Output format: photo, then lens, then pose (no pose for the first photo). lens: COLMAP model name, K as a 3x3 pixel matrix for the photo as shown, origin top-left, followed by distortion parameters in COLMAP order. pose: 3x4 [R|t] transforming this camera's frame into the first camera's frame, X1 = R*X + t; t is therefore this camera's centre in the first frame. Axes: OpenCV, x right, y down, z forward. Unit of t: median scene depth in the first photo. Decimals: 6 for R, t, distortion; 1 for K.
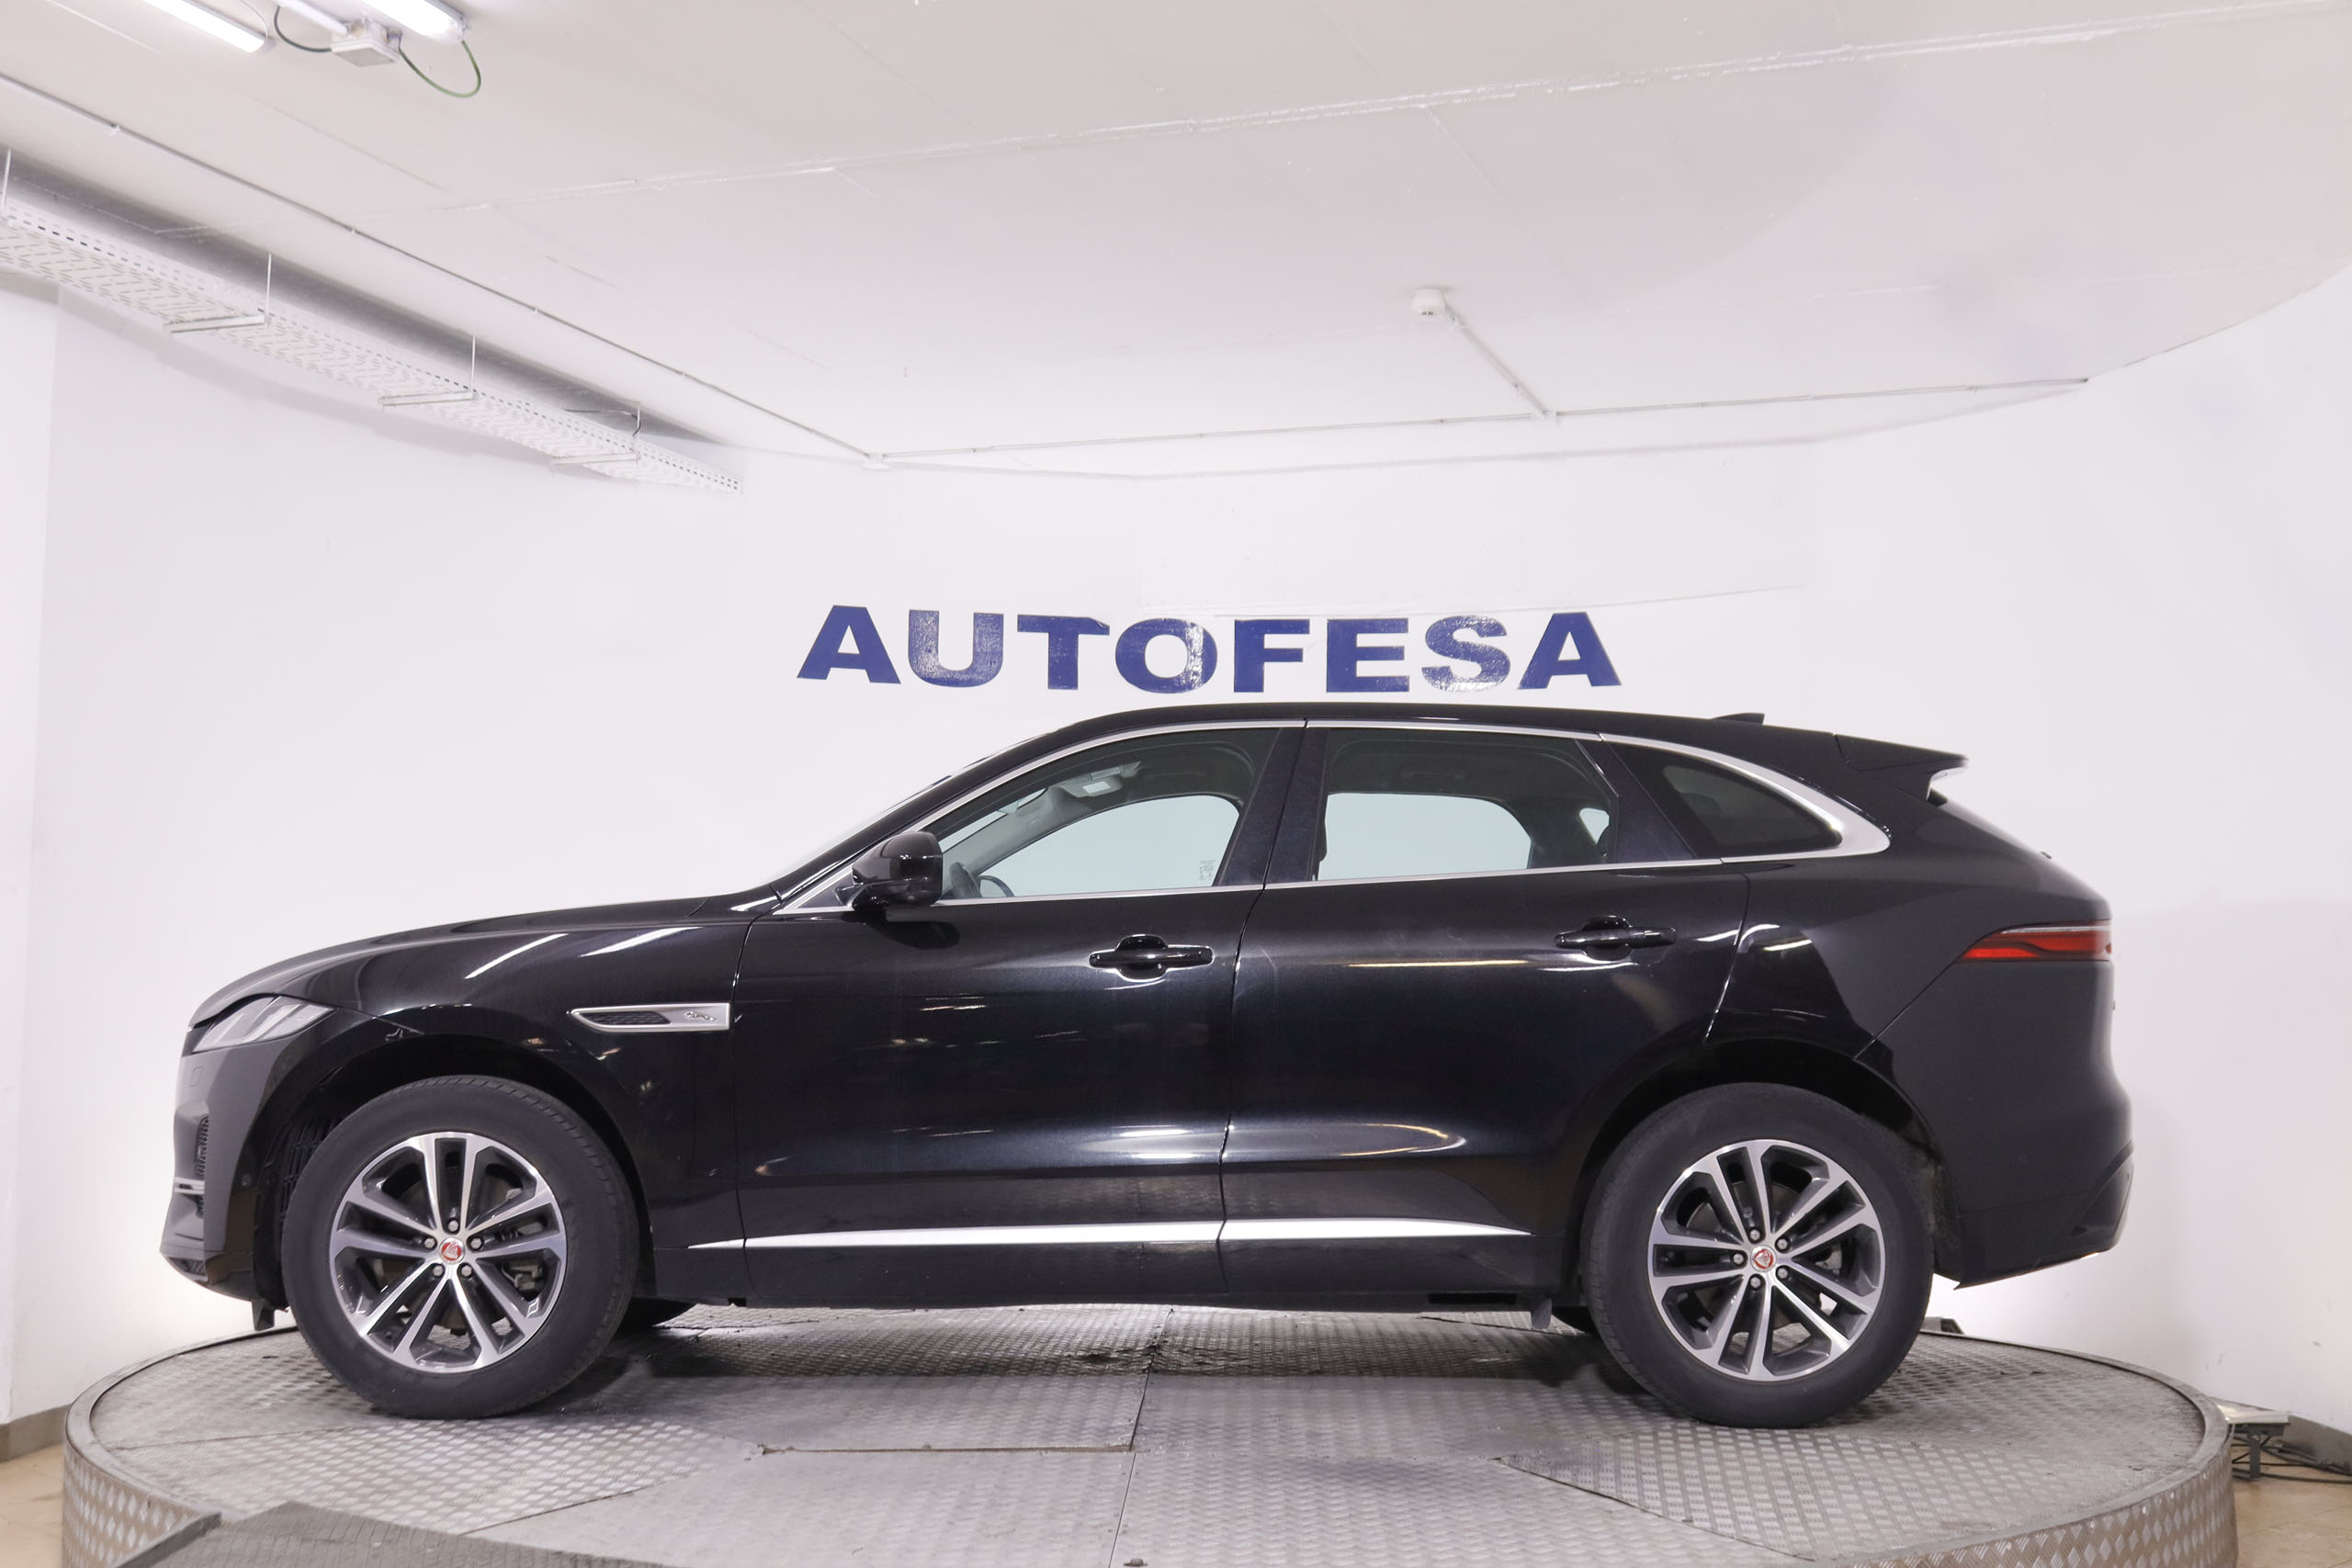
lens RADIAL K [[2898.2, 0, 1176.9], [0, 2898.2, 741.7], [0, 0, 1]] dist [-0.052852, 0.061438]
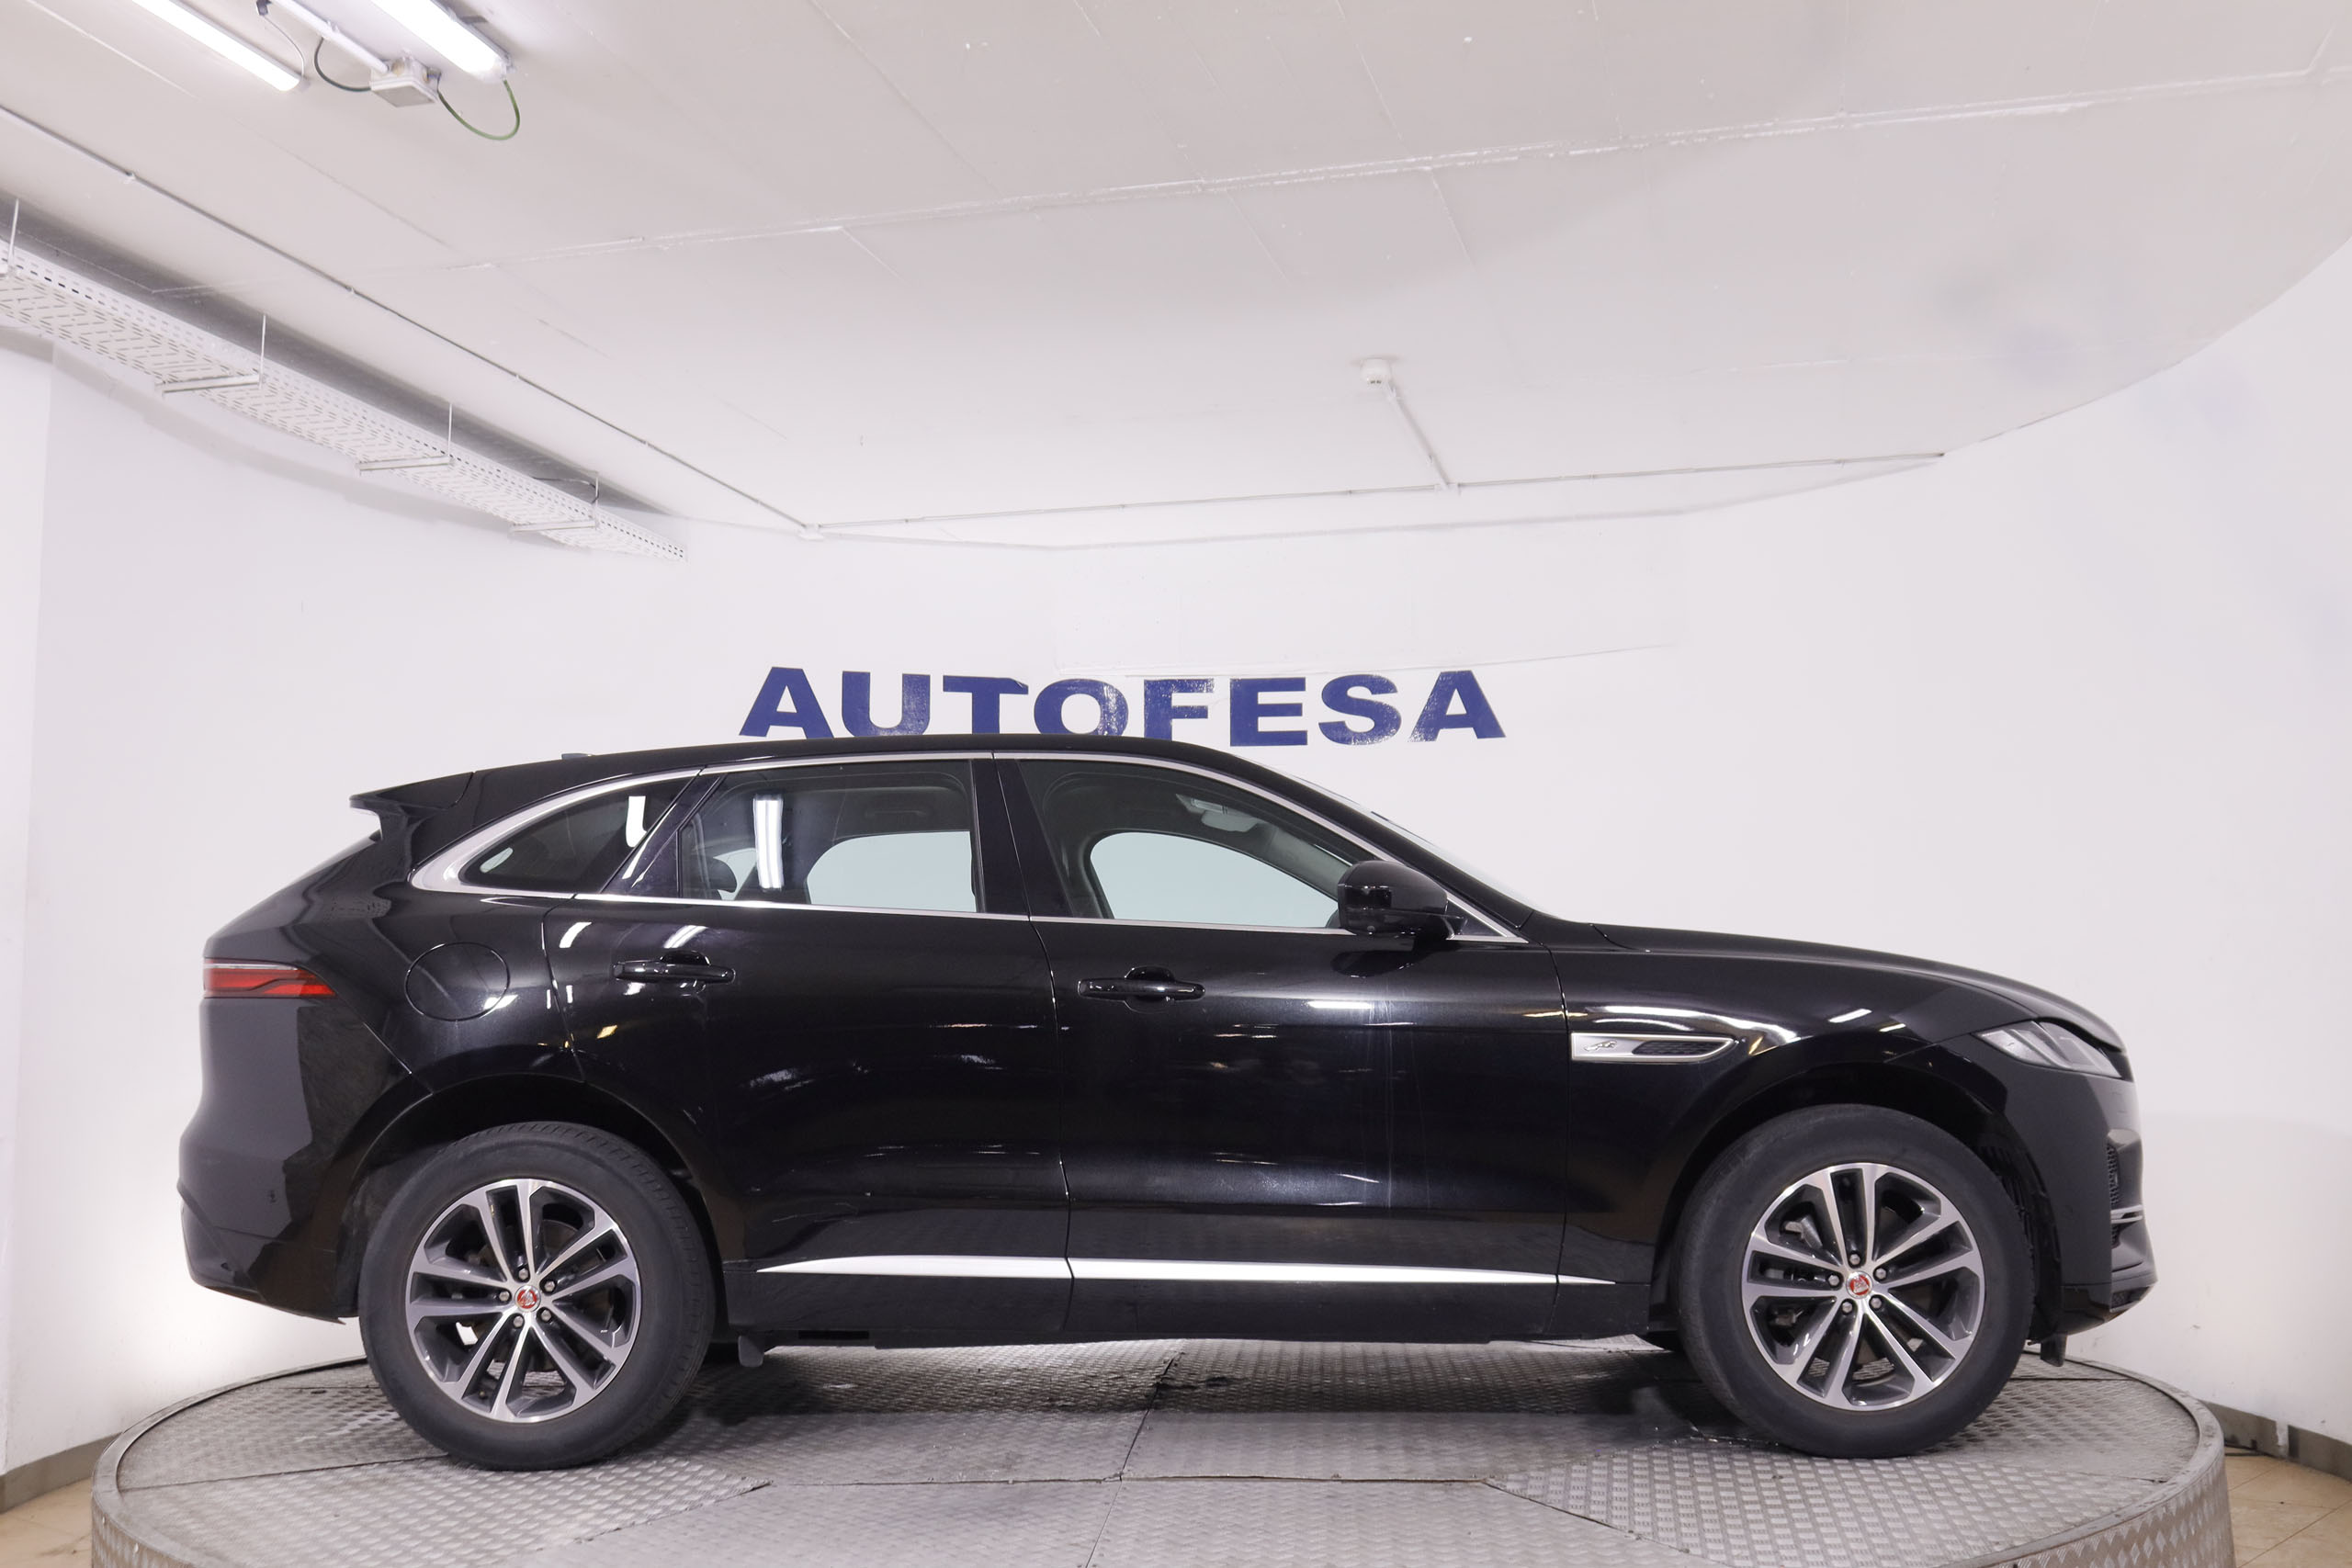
lens RADIAL K [[2496.5, 0, 1176.0], [0, 2496.5, 784.0], [0, 0, 1]] dist [-0.102249, 0.124969]
pose [[0.995281, -0.007575, 0.096735, -0.076522], [0.008692, 0.999900, -0.011134, 0.009429], [-0.096641, 0.011922, 0.995248, 0.098443]]
